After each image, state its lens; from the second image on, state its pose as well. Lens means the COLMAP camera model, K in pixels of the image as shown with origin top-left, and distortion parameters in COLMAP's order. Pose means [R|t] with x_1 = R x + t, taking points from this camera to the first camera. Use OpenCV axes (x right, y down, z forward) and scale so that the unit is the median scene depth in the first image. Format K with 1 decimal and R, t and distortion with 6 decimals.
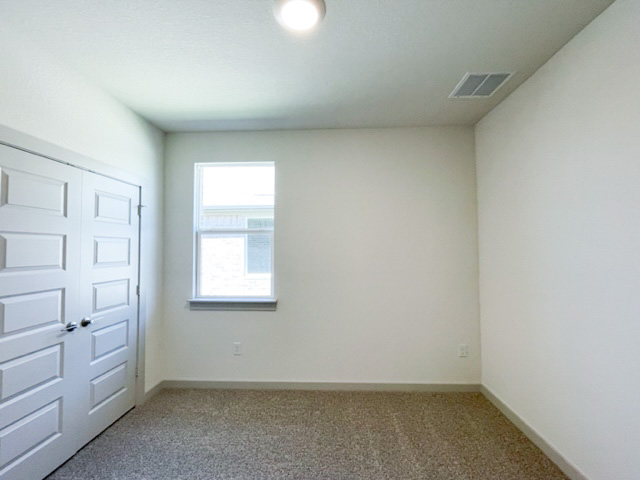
lens RADIAL K [[281.8, 0, 321.7], [0, 281.8, 239.9], [0, 0, 1]] dist [0.000362, 0.000143]
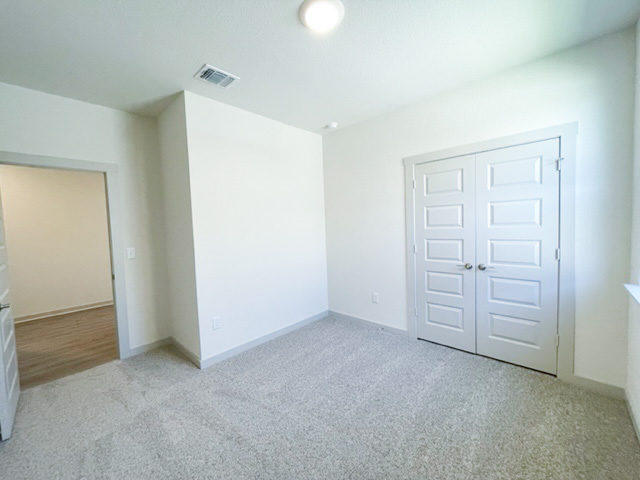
lens RADIAL K [[255.6, 0, 317.3], [0, 255.6, 242.2], [0, 0, 1]] dist [-0.004484, -0.000486]
pose [[-0.661904, 0.064498, -0.746808, 0.573598], [0.056928, 0.997739, 0.035713, 0.081208], [0.747423, -0.018875, -0.664080, 1.183165]]
